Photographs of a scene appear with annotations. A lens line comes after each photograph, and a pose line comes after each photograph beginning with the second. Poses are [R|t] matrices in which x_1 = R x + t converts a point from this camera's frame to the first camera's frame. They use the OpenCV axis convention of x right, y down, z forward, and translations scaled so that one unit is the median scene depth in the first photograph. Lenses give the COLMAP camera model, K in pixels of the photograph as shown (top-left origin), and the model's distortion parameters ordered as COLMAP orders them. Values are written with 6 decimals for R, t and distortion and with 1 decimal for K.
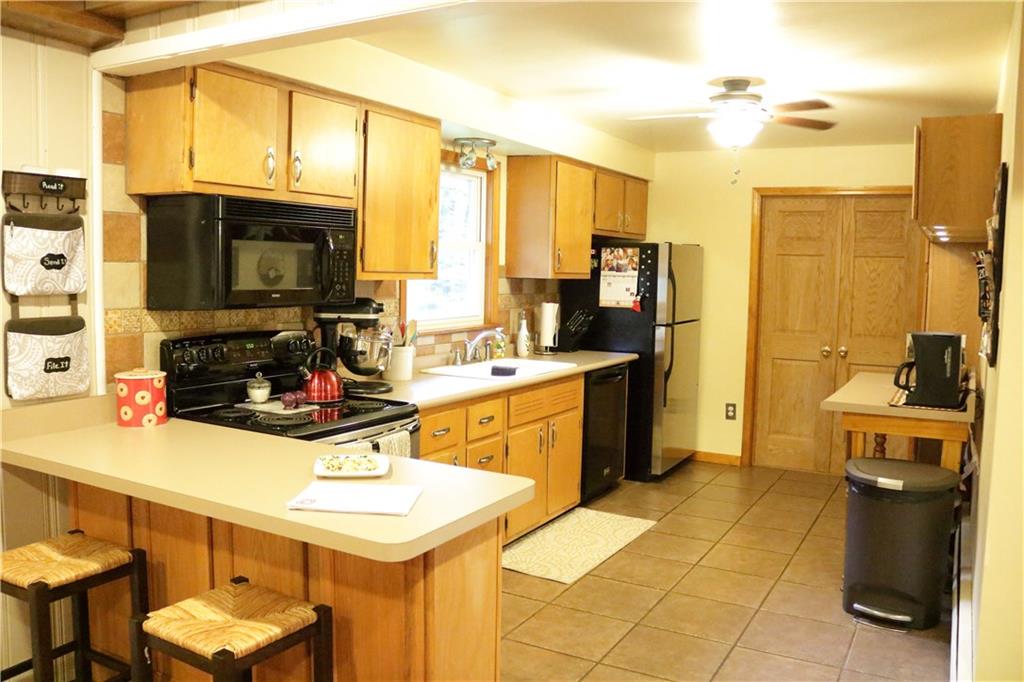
lens RADIAL K [[842.9, 0, 512.0], [0, 842.9, 341.0], [0, 0, 1]] dist [-0.130320, 0.004198]
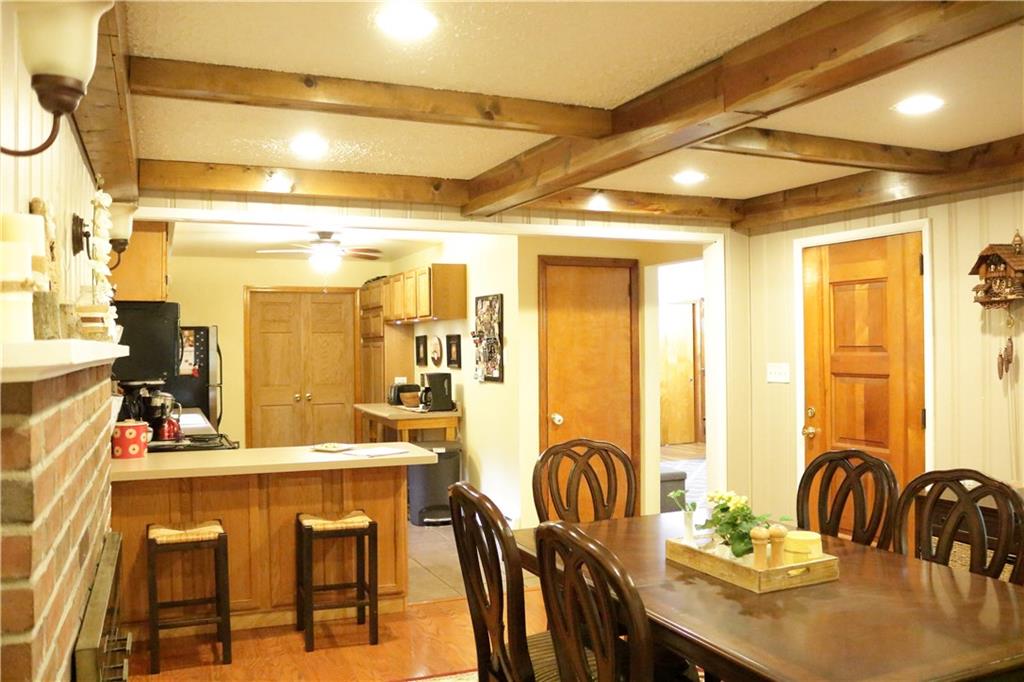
lens RADIAL K [[842.9, 0, 512.0], [0, 842.9, 341.0], [0, 0, 1]] dist [-0.130320, 0.004198]
pose [[0.614501, -0.022030, 0.788608, -0.574066], [0.090797, 0.994943, -0.042957, 0.011275], [-0.783673, 0.098000, 0.613394, -0.224367]]
